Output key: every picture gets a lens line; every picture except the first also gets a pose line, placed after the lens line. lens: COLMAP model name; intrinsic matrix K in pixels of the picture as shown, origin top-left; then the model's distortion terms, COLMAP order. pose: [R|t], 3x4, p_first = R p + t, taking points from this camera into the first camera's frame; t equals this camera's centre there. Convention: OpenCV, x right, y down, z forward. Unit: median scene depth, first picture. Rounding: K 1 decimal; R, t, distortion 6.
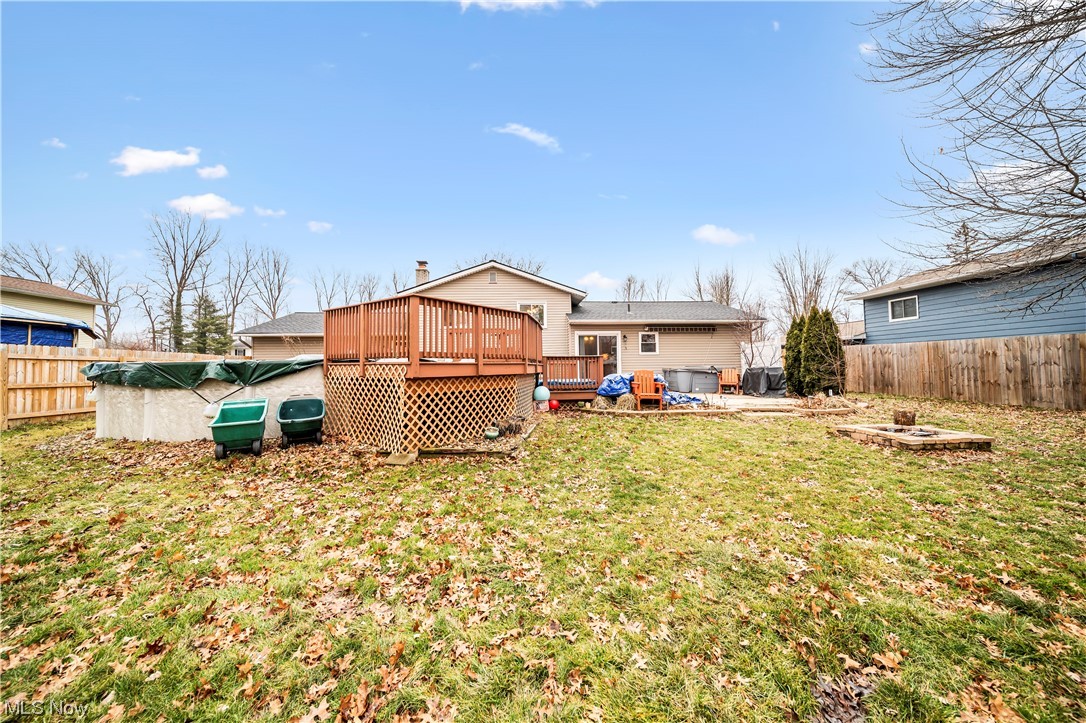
lens RADIAL K [[379.6, 0, 546.0], [0, 379.6, 359.1], [0, 0, 1]] dist [-0.002881, -0.000328]
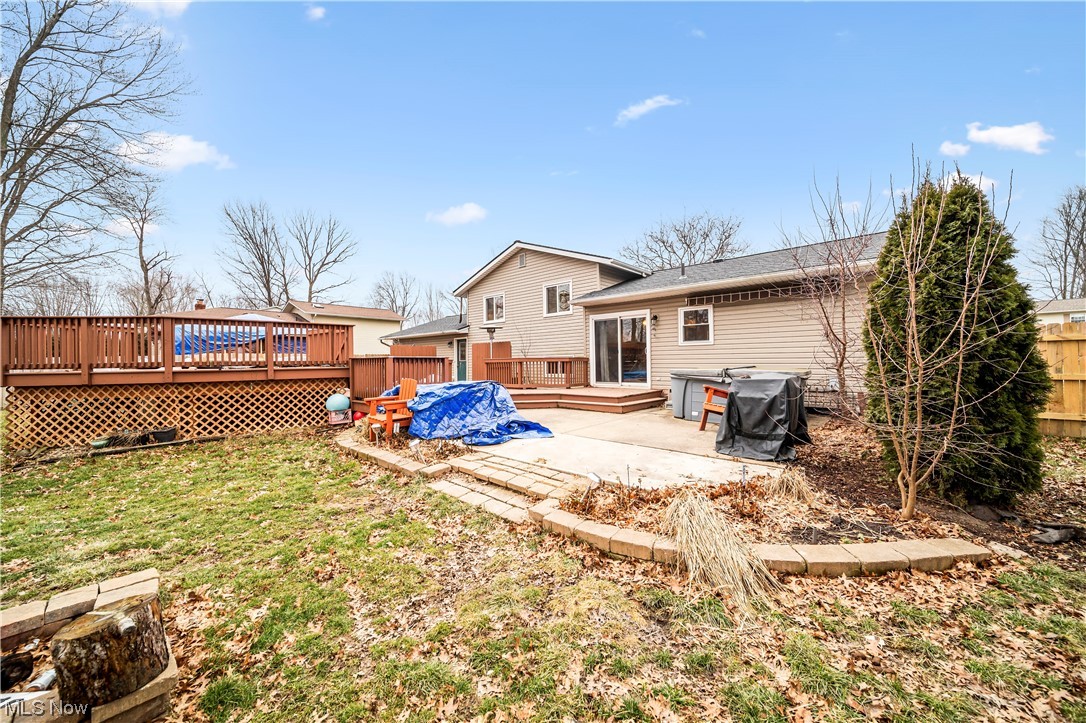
lens RADIAL K [[387.0, 0, 543.1], [0, 387.0, 356.1], [0, 0, 1]] dist [0.001373, -0.000021]
pose [[0.698939, -0.008933, -0.715126, 0.532167], [0.022450, 0.999703, 0.009454, -0.006294], [0.714829, -0.022662, 0.698932, 0.424563]]
